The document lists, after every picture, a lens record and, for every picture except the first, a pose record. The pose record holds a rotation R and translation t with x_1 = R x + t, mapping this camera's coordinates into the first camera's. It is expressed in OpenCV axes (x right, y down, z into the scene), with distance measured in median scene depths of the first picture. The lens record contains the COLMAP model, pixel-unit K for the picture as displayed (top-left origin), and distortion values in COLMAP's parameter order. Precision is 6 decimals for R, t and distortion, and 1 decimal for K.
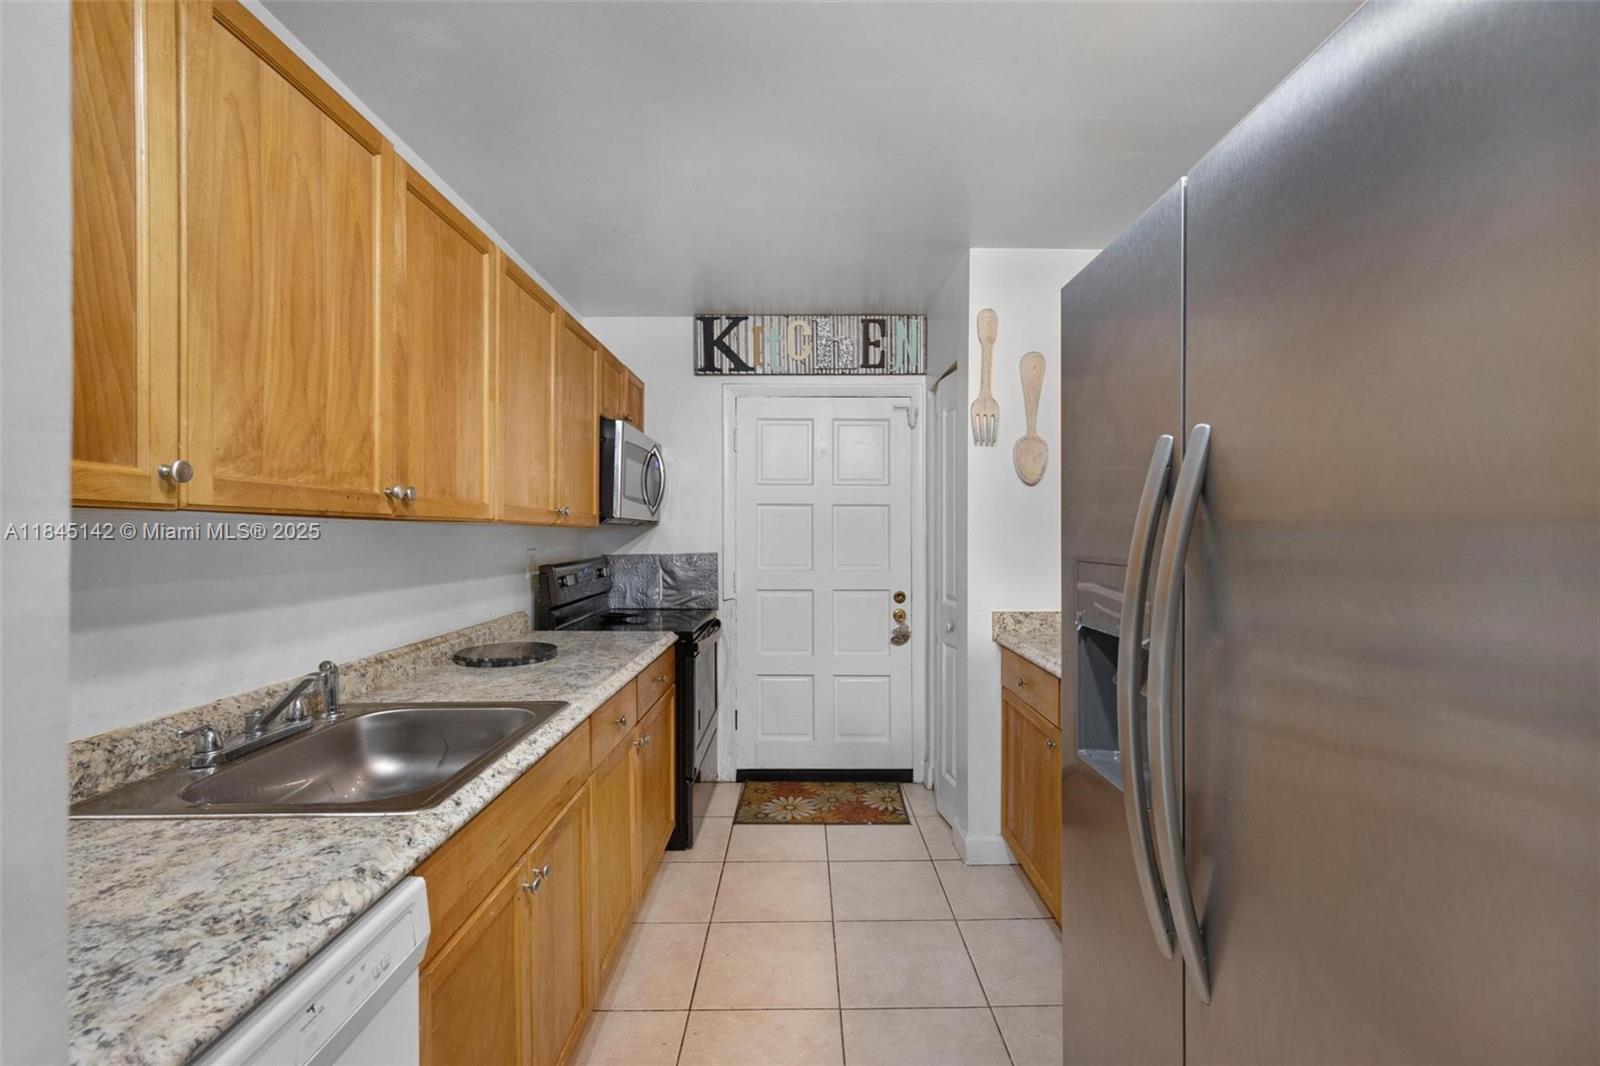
lens RADIAL K [[662.0, 0, 801.4], [0, 662.0, 532.3], [0, 0, 1]] dist [-0.009505, 0.000815]
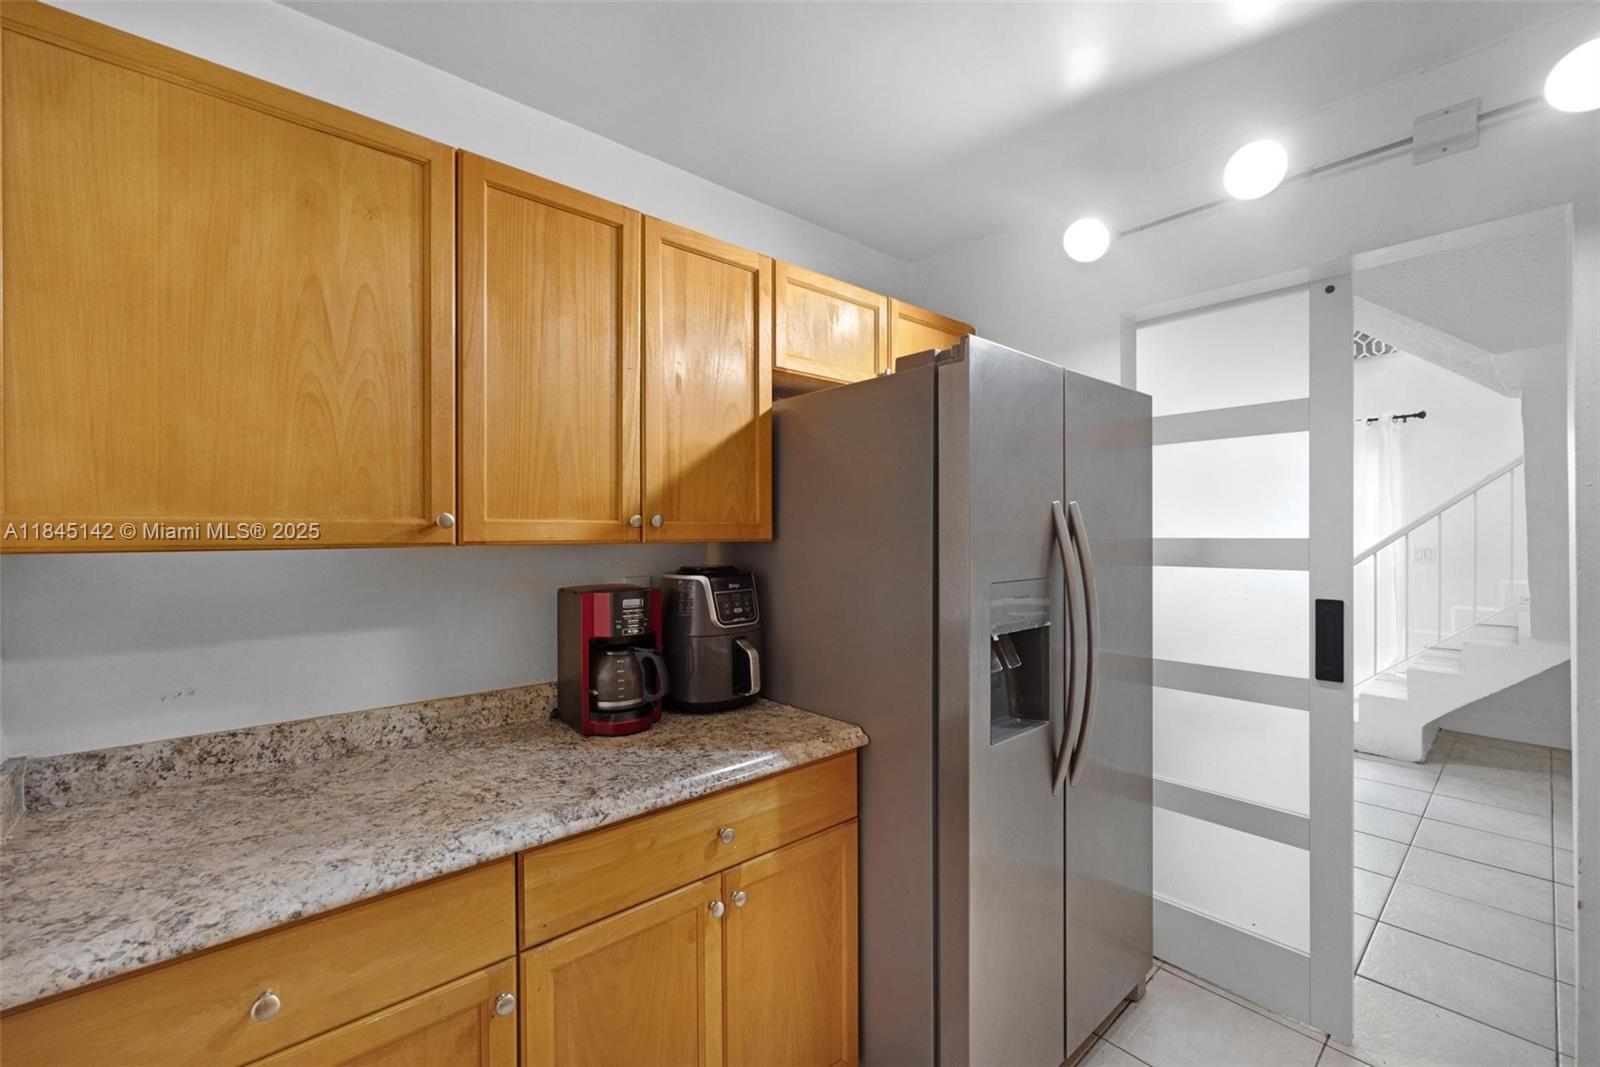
lens RADIAL K [[662.0, 0, 802.5], [0, 662.0, 537.6], [0, 0, 1]] dist [-0.009505, 0.000815]
pose [[0.666542, -0.005838, -0.745445, 0.608181], [0.004483, 0.999983, -0.003823, -0.024927], [0.745454, -0.000793, 0.666557, 0.958238]]
